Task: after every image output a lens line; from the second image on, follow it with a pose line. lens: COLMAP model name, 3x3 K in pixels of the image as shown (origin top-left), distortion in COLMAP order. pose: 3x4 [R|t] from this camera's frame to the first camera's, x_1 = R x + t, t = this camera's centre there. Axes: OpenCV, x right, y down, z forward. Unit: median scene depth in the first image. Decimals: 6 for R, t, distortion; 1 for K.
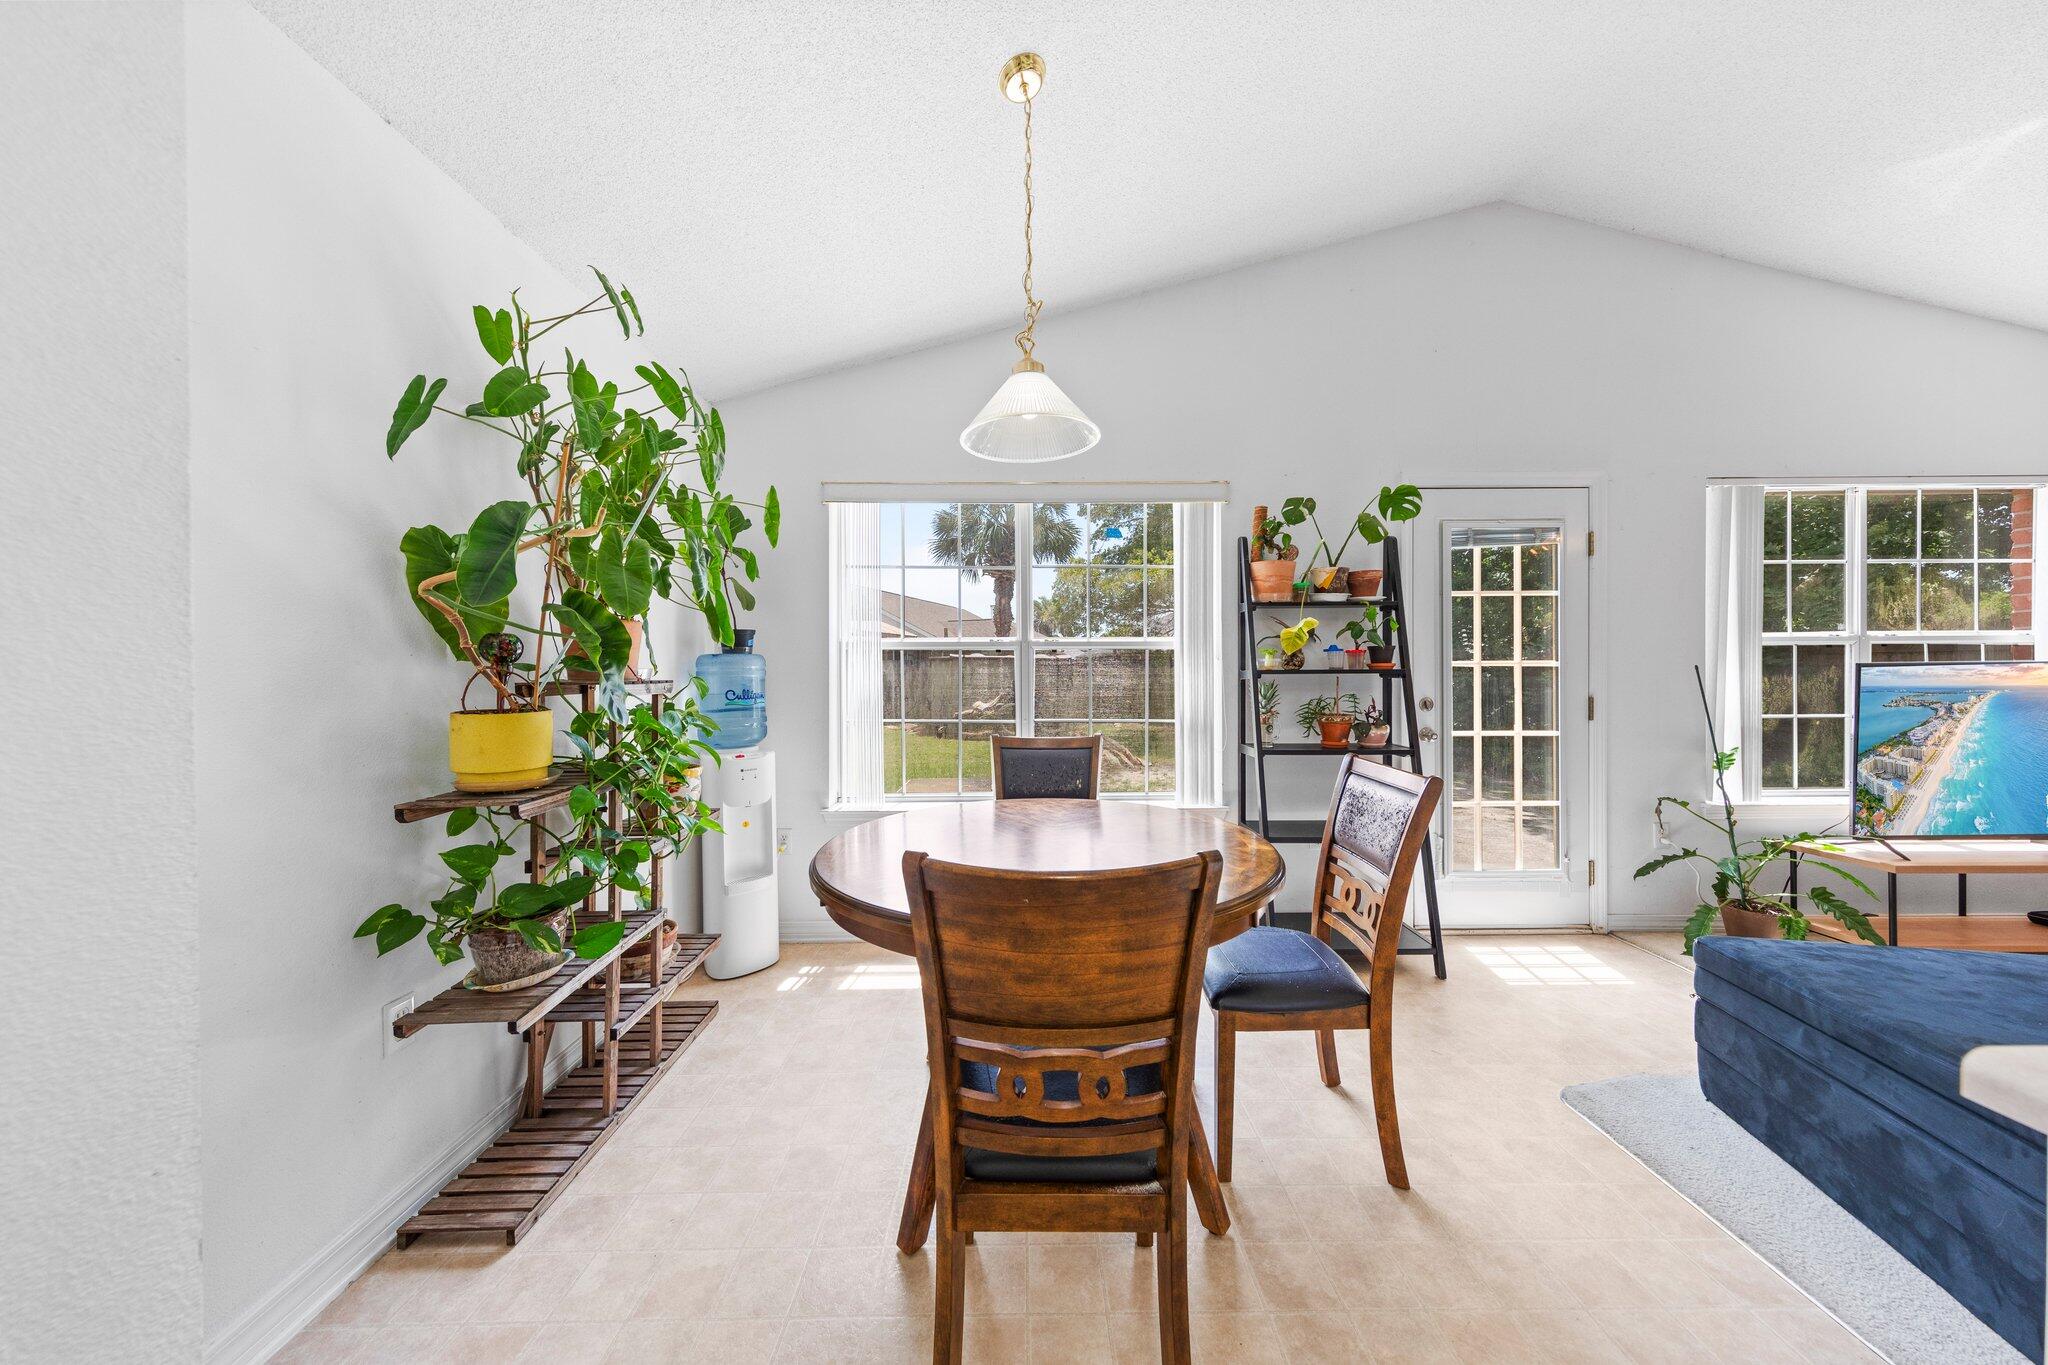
lens RADIAL K [[638.6, 0, 1018.7], [0, 638.6, 670.0], [0, 0, 1]] dist [0.004379, -0.000732]
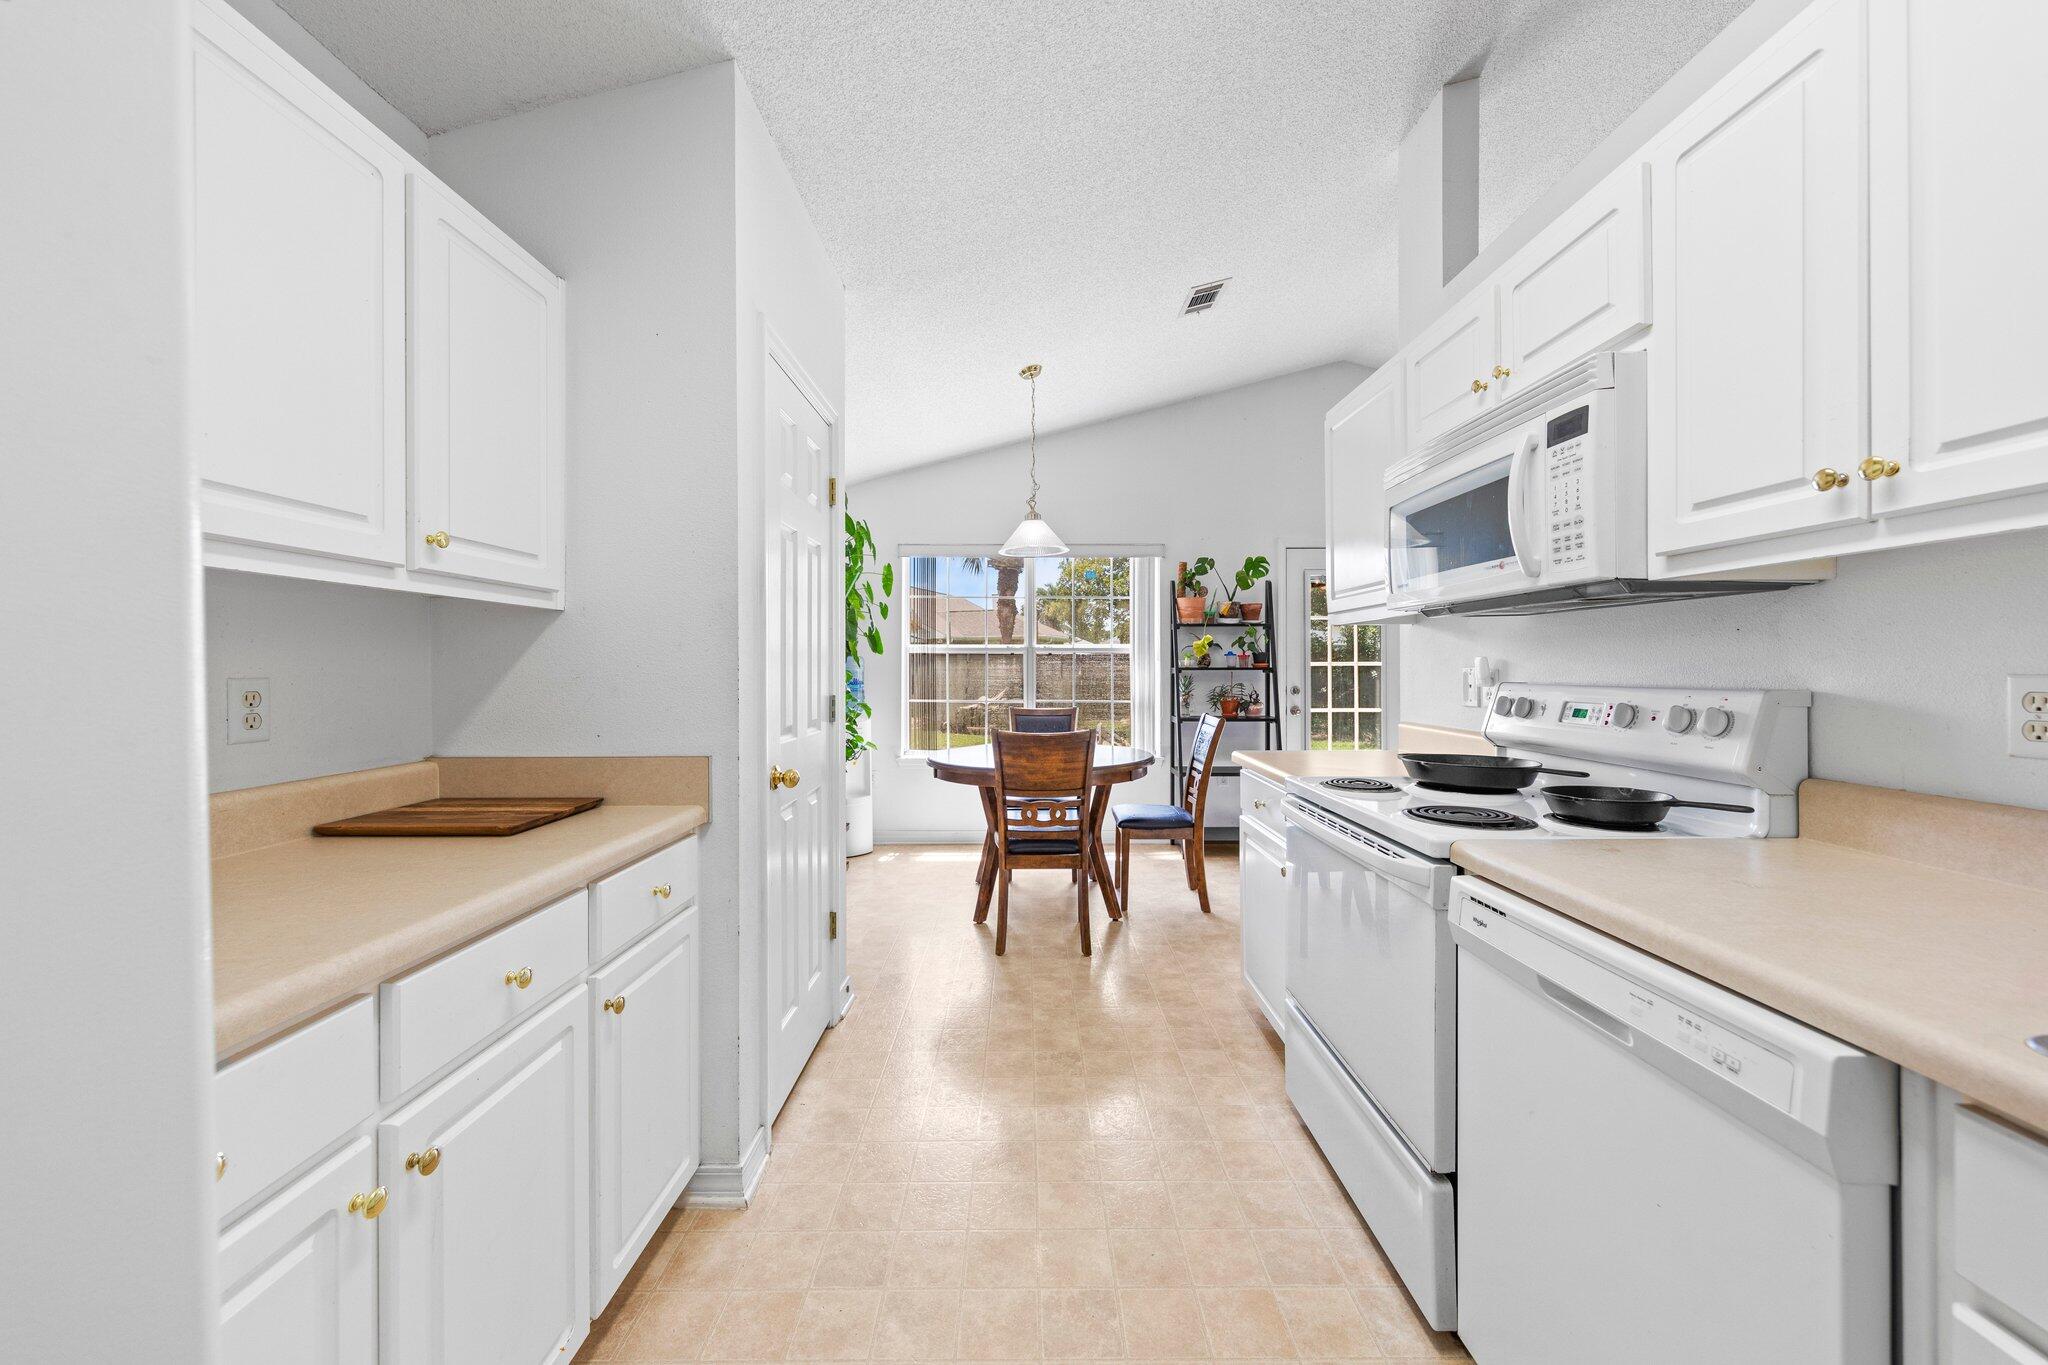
lens RADIAL K [[719.4, 0, 1011.1], [0, 719.4, 665.1], [0, 0, 1]] dist [0.000471, -0.000154]
pose [[0.999889, 0.003907, -0.014404, -0.011749], [-0.003892, 0.999992, 0.001078, -0.006152], [0.014408, -0.001022, 0.999896, -0.748360]]
